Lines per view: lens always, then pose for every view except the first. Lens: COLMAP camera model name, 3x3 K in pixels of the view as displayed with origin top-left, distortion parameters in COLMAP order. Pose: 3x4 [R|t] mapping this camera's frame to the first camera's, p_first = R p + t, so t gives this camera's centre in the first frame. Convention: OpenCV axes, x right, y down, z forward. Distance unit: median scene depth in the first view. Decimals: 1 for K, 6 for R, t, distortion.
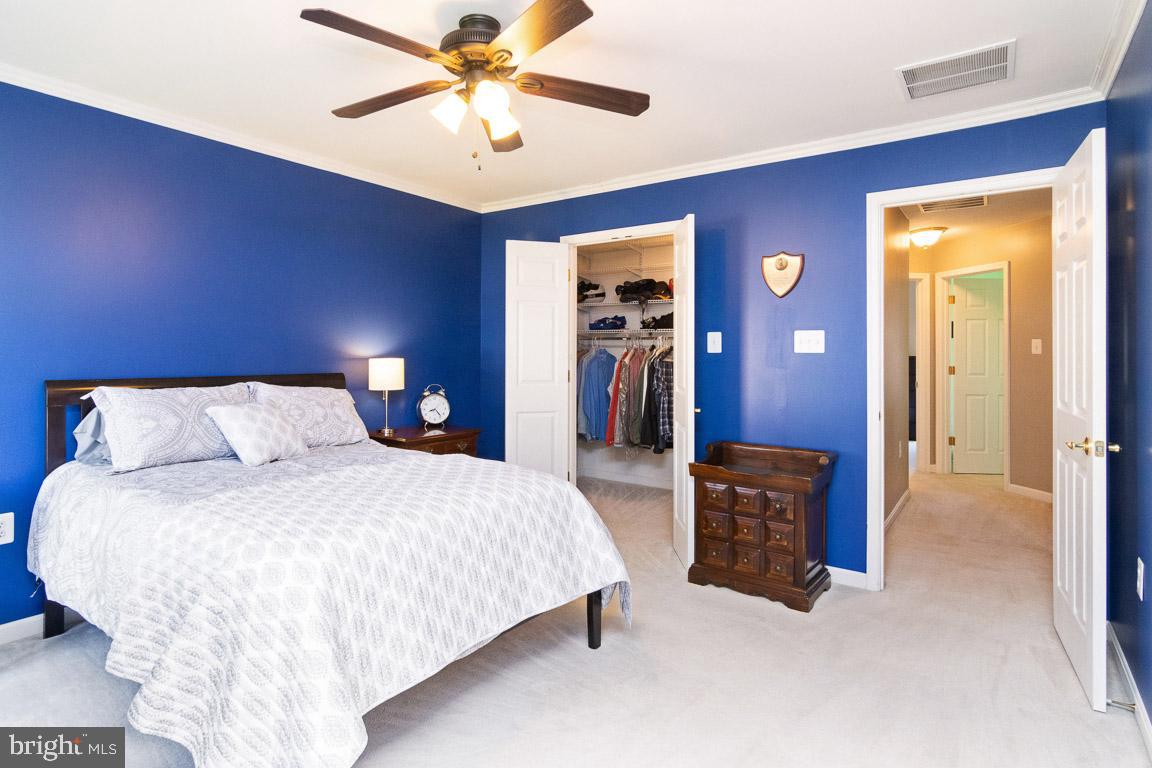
lens RADIAL K [[594.5, 0, 574.8], [0, 594.5, 346.1], [0, 0, 1]] dist [-0.000354, 0.002459]
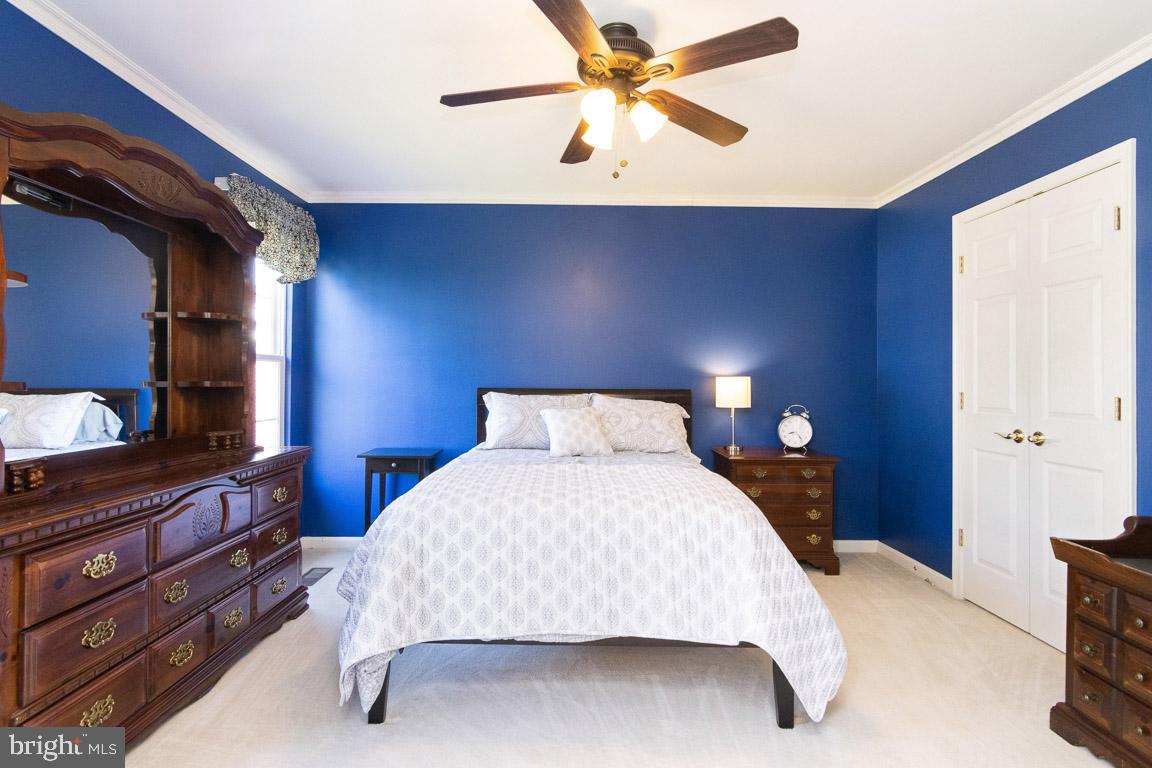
lens RADIAL K [[588.6, 0, 576.4], [0, 588.6, 369.9], [0, 0, 1]] dist [-0.000351, 0.000542]
pose [[0.592045, -0.017124, -0.805723, 0.489468], [0.006278, 0.999842, -0.016636, 0.036674], [0.805880, 0.004791, 0.592059, 0.289148]]
